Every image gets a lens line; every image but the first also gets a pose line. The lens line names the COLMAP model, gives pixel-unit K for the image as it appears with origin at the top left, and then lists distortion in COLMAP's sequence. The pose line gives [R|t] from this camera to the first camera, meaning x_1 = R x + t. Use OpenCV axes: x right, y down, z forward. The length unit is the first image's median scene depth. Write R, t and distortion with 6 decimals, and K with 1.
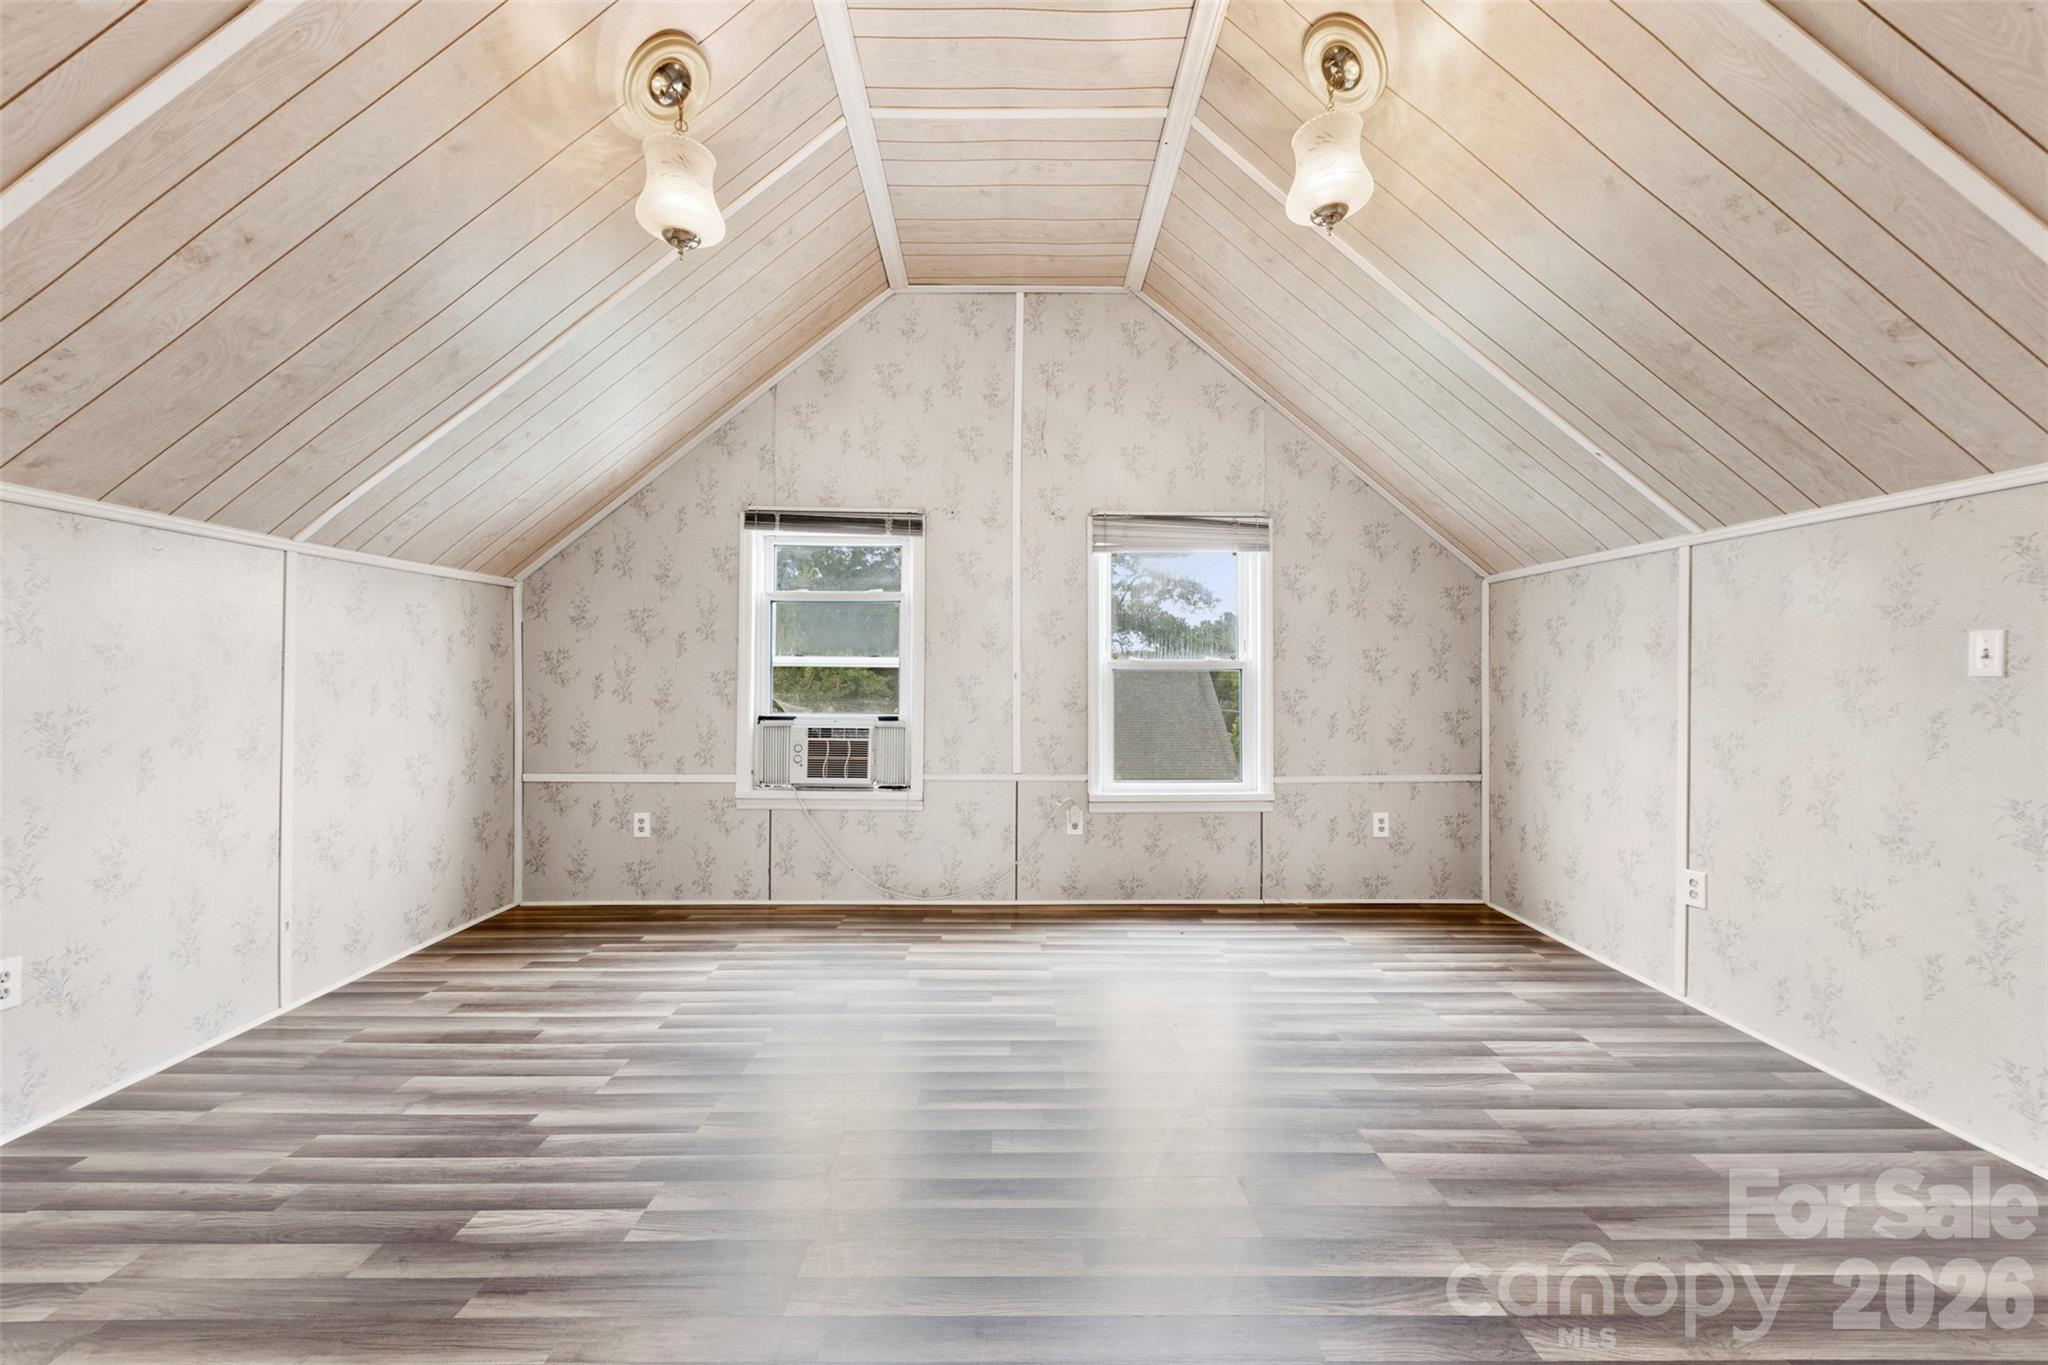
lens RADIAL K [[809.0, 0, 1024.7], [0, 809.0, 696.4], [0, 0, 1]] dist [0.021212, -0.007350]
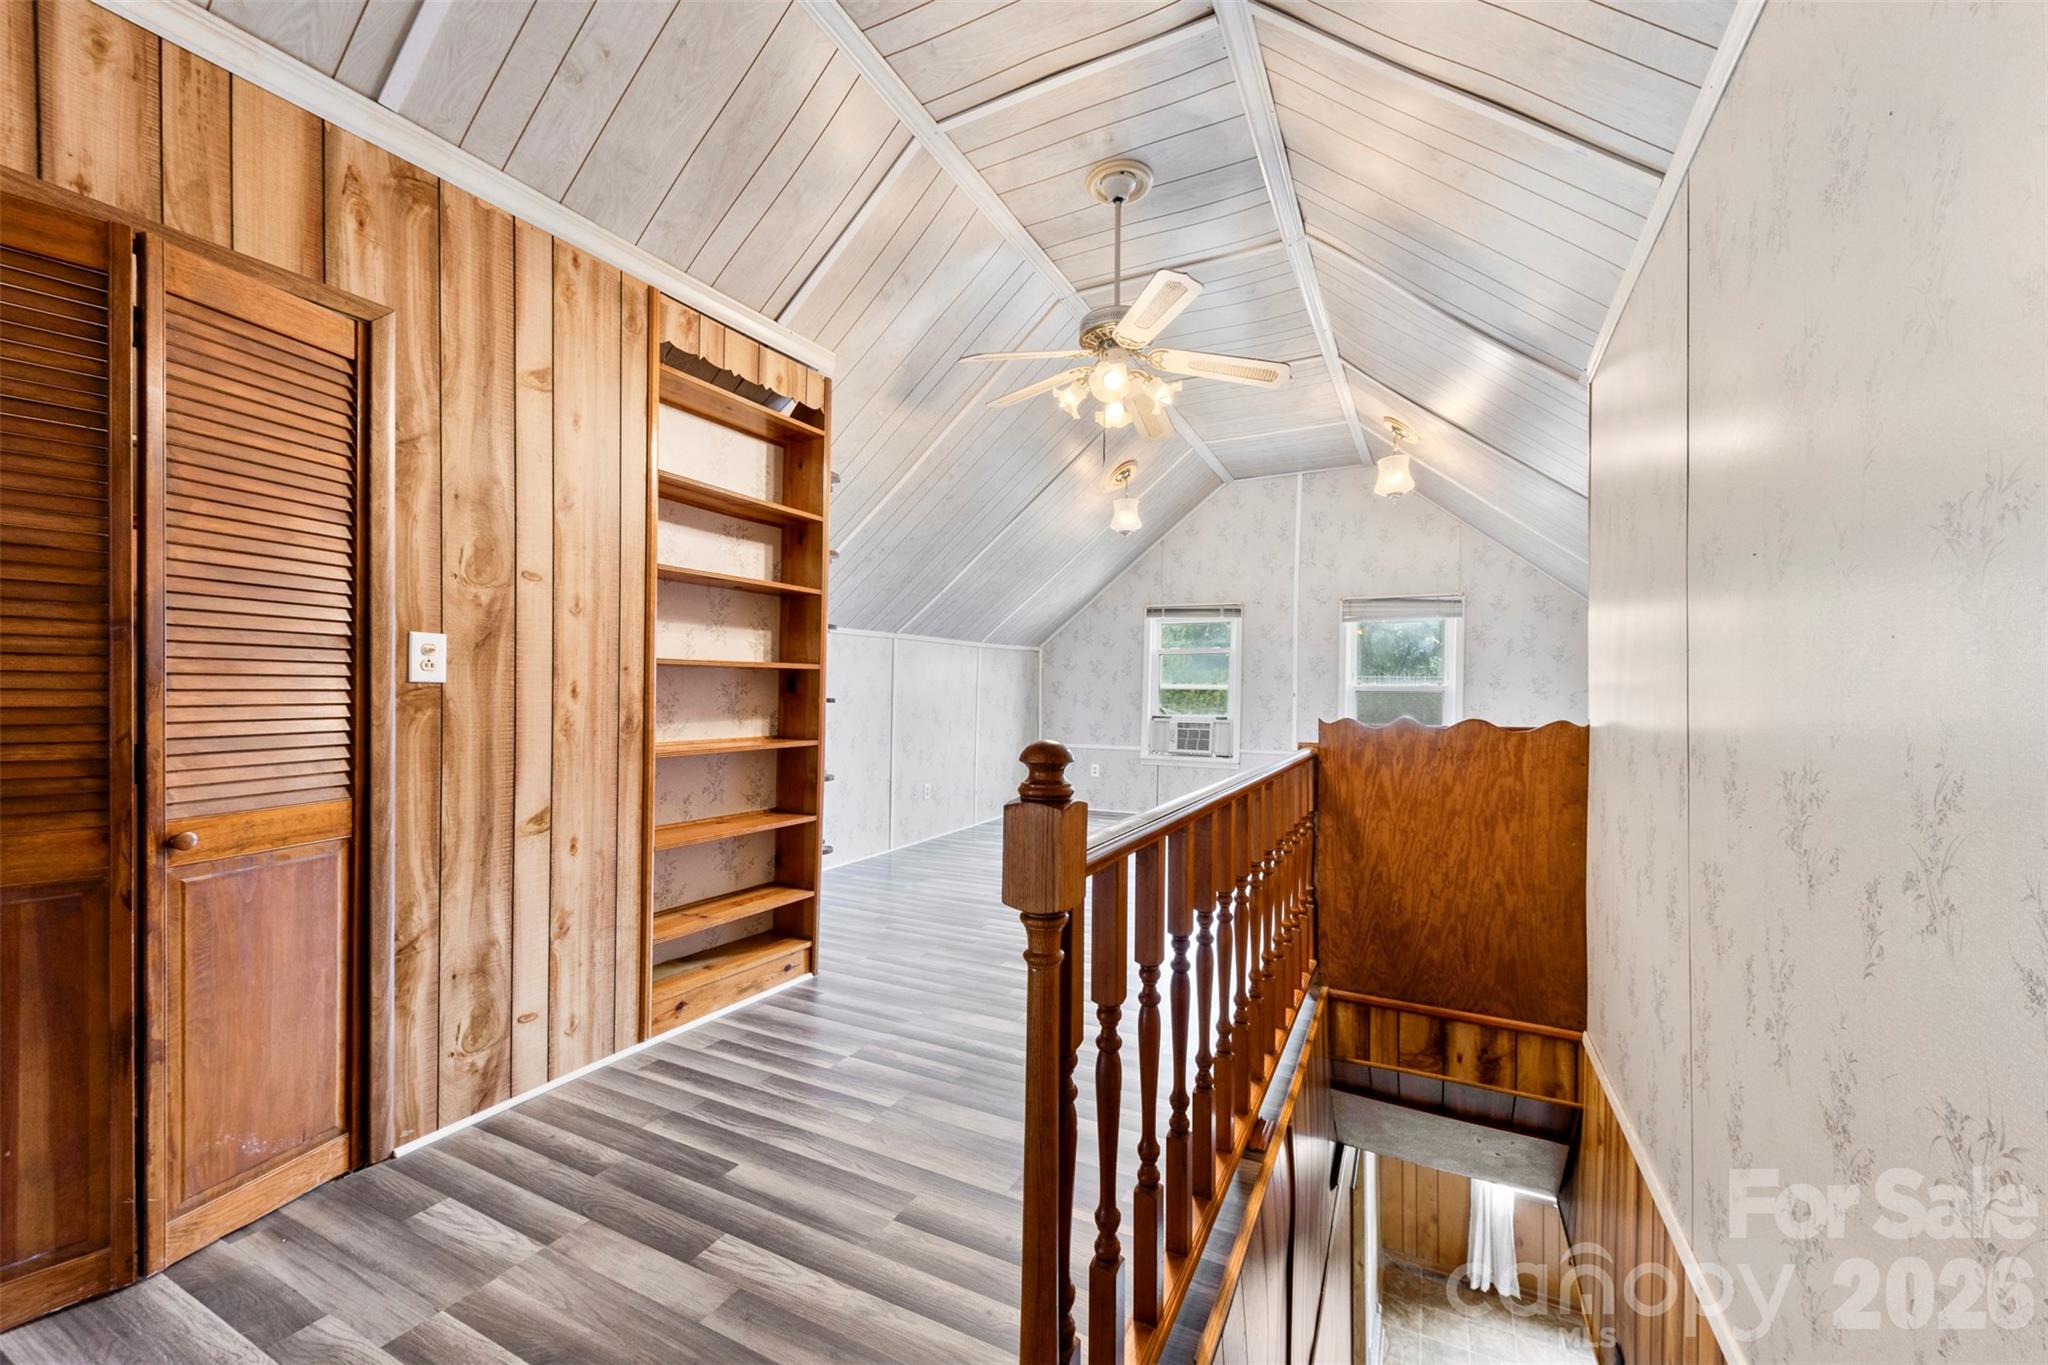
lens RADIAL K [[809.0, 0, 1026.5], [0, 809.0, 699.1], [0, 0, 1]] dist [0.021212, -0.007350]
pose [[0.889112, 0.004186, -0.457670, 0.276948], [-0.009592, 0.999909, -0.009488, 0.006327], [0.457589, 0.012825, 0.889071, -0.822049]]
